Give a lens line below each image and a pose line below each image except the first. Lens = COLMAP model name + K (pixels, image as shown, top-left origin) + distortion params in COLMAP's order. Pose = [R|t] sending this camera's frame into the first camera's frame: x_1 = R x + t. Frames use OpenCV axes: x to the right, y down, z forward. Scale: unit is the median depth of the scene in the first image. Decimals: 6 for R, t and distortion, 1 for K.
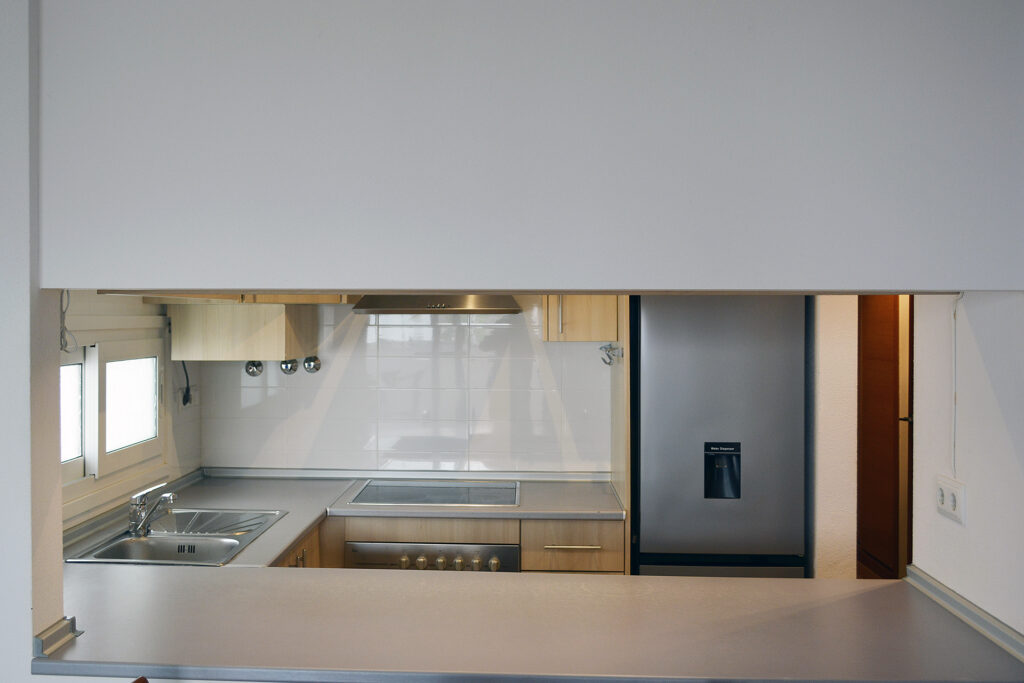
lens RADIAL K [[976.0, 0, 512.0], [0, 976.0, 341.5], [0, 0, 1]] dist [-0.004865, -0.001341]
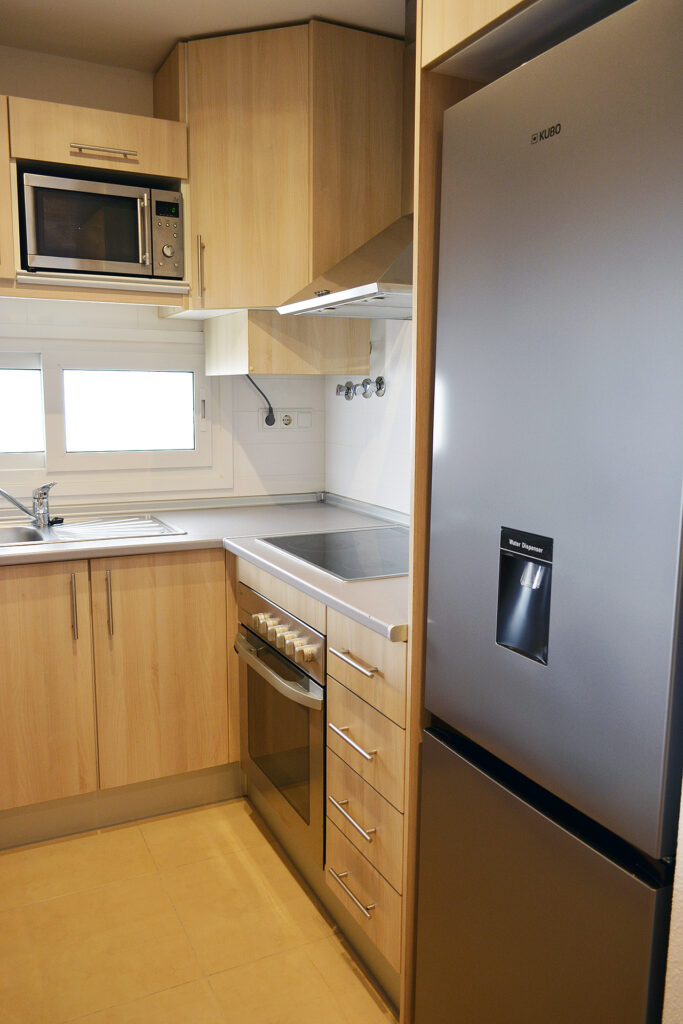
lens RADIAL K [[791.3, 0, 347.6], [0, 791.3, 508.1], [0, 0, 1]] dist [-0.012055, -0.000835]
pose [[0.498603, 0.126133, -0.857605, 0.462983], [-0.028324, 0.991199, 0.129315, 0.046971], [0.866368, -0.040186, 0.497787, 0.725103]]
